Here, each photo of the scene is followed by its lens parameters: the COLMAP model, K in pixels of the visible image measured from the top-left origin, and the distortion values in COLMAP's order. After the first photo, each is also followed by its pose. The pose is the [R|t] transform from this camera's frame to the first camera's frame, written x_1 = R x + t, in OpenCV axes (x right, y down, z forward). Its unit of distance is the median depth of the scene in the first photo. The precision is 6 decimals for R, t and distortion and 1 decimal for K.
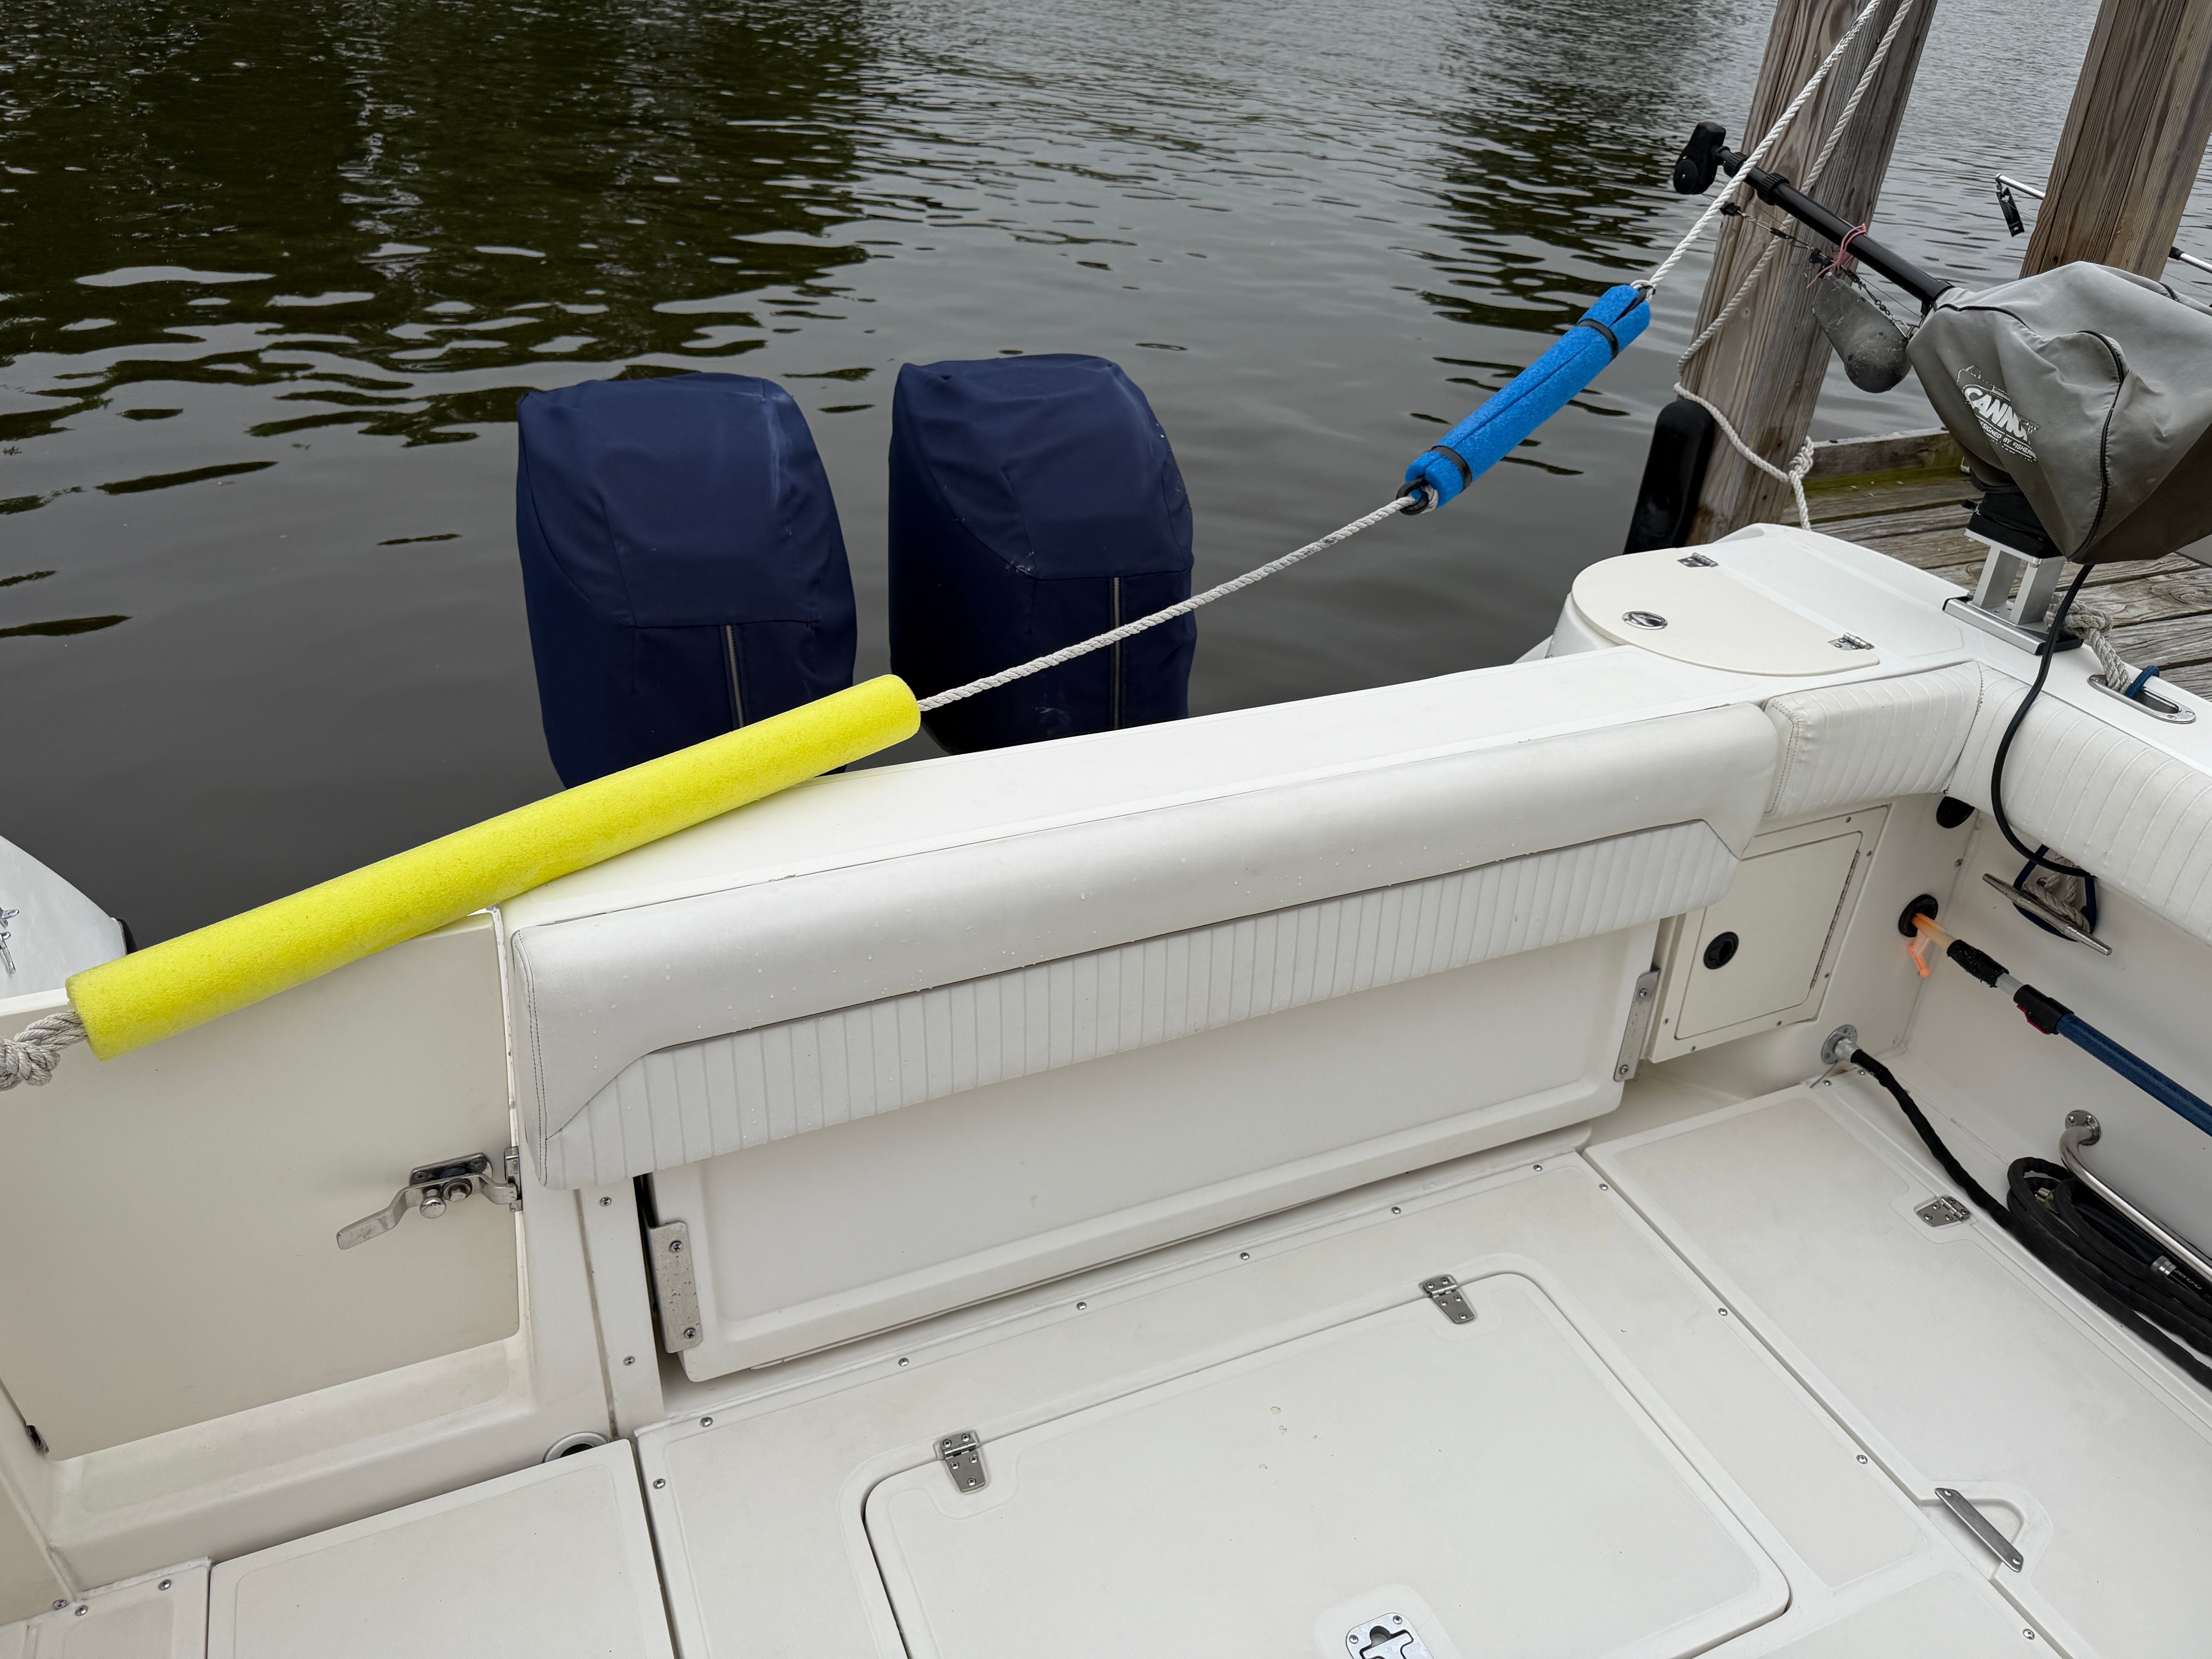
lens RADIAL K [[1539.7, 0, 1050.9], [0, 1539.7, 831.0], [0, 0, 1]] dist [-0.007457, -0.004821]
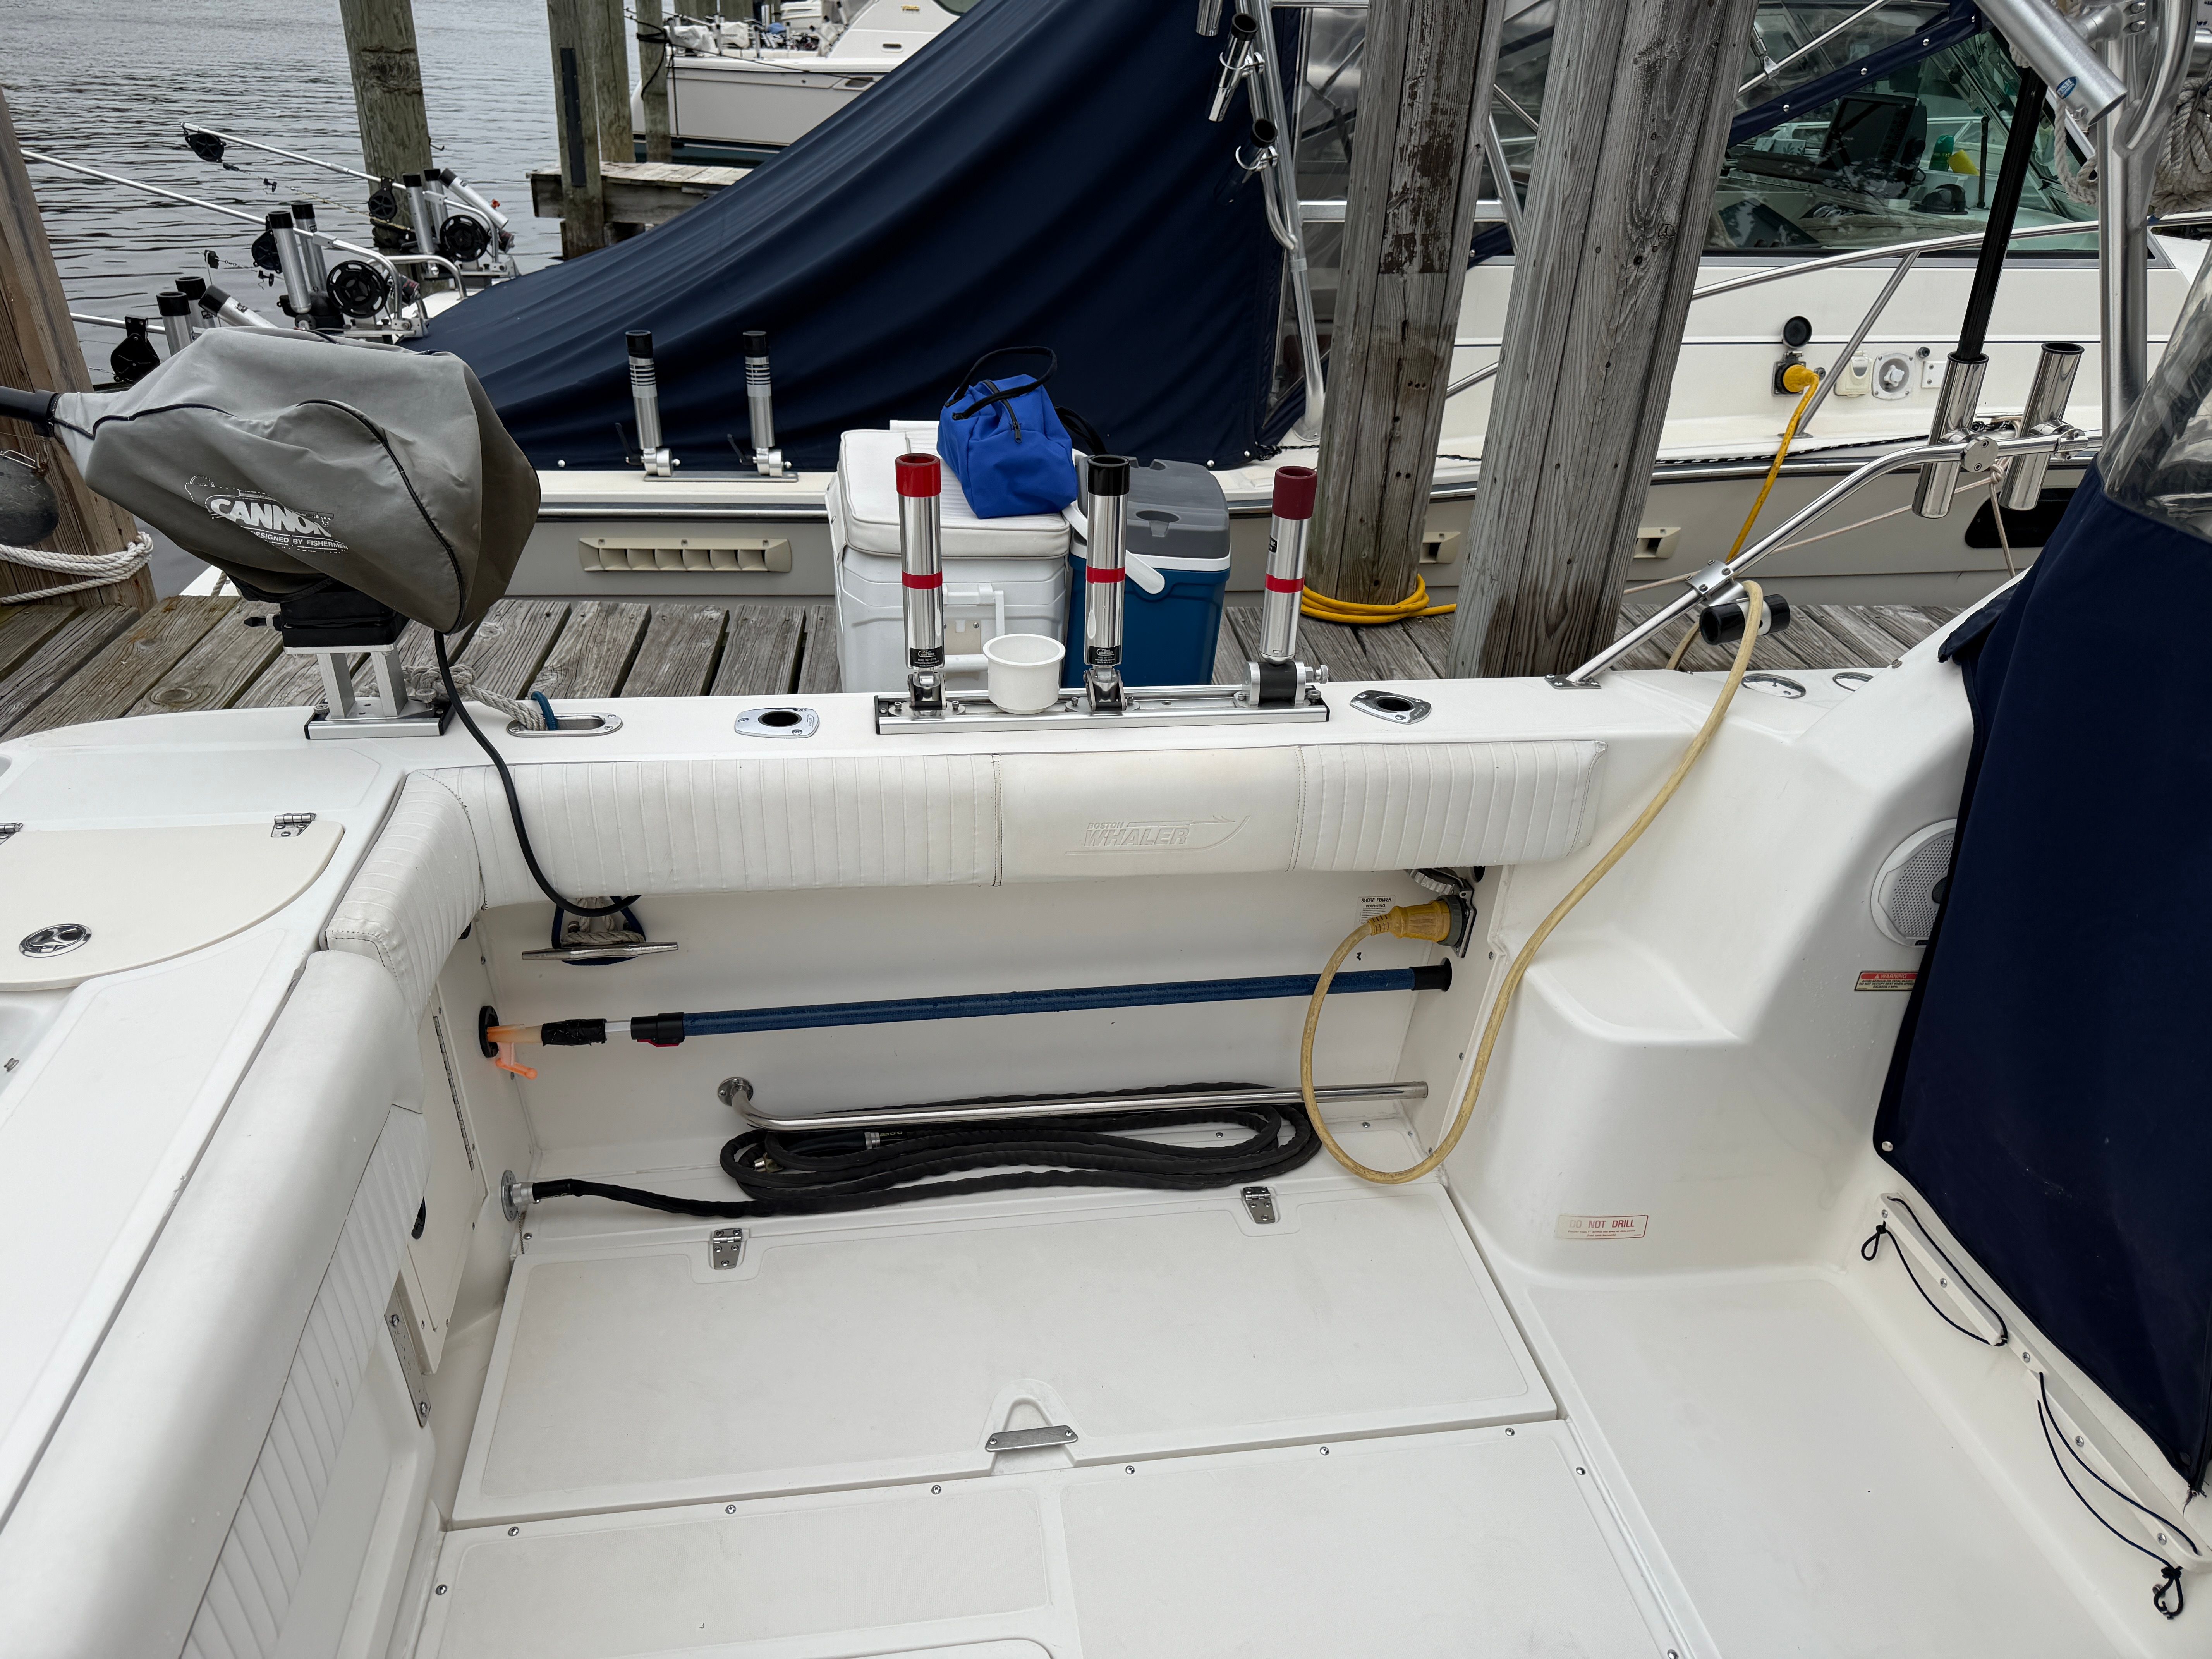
lens RADIAL K [[1567.9, 0, 1116.7], [0, 1567.9, 838.1], [0, 0, 1]] dist [0.080196, -0.131675]
pose [[0.242004, -0.488828, 0.838142, -0.074960], [0.500916, 0.802745, 0.323550, -0.166914], [-0.830974, 0.341538, 0.439129, 0.273876]]
